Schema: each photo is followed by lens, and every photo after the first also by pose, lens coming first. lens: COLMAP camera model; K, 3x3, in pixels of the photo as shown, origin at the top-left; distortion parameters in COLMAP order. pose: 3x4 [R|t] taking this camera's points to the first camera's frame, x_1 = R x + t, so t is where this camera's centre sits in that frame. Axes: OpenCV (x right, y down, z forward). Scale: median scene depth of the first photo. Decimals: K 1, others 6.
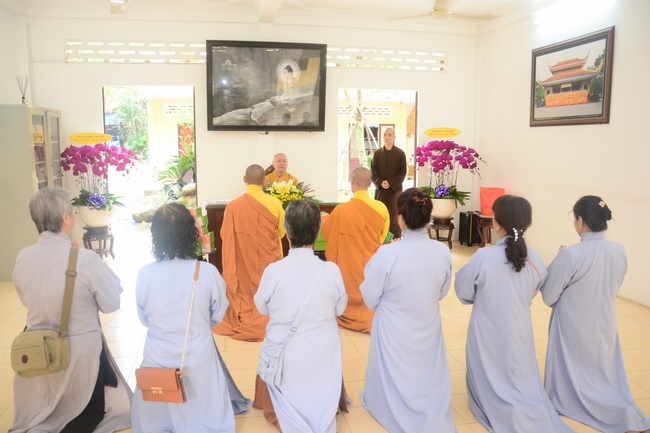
lens RADIAL K [[514.5, 0, 325.0], [0, 514.5, 216.5], [0, 0, 1]] dist [-0.166101, 0.152012]
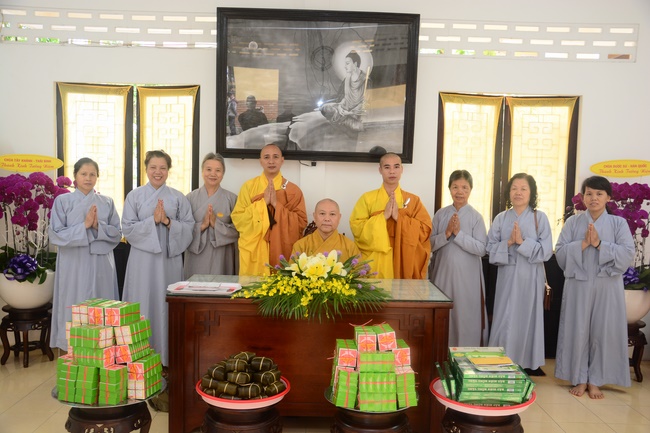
lens RADIAL K [[594.9, 0, 325.0], [0, 594.9, 216.5], [0, 0, 1]] dist [-0.016399, -0.002373]
pose [[0.982195, 0.034026, -0.184757, 0.031493], [-0.049437, 0.995612, -0.079455, -0.049285], [0.181242, 0.087174, 0.979567, 0.338531]]
